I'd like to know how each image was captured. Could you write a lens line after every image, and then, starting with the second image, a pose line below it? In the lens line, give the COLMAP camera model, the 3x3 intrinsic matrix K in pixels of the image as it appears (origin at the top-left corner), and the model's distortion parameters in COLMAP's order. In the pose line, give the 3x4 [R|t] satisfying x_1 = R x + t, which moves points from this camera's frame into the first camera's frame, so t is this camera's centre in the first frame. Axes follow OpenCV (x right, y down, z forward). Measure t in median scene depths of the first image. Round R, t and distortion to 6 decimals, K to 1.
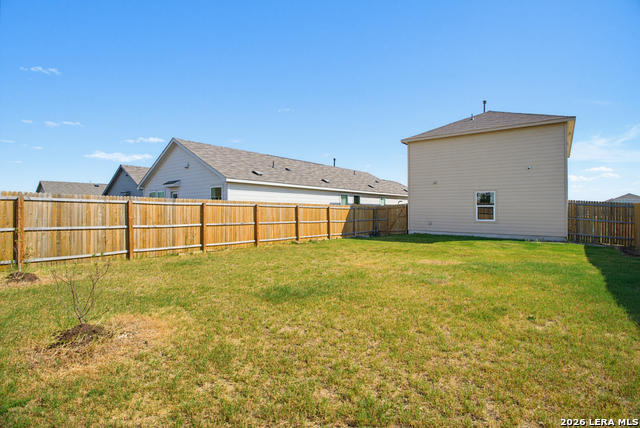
lens RADIAL K [[322.1, 0, 324.4], [0, 322.1, 207.8], [0, 0, 1]] dist [-0.019718, 0.000381]
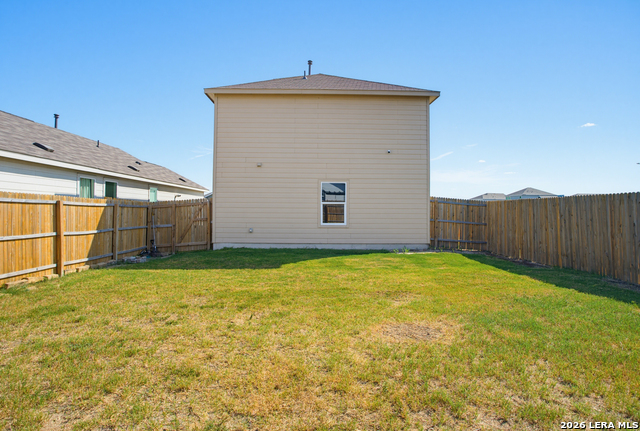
lens RADIAL K [[391.9, 0, 319.8], [0, 391.9, 194.7], [0, 0, 1]] dist [-0.005381, 0.000743]
pose [[0.788309, 0.024938, 0.614774, -0.030753], [-0.004260, 0.999376, -0.035076, 0.005322], [-0.615265, 0.025032, 0.787923, 0.328698]]
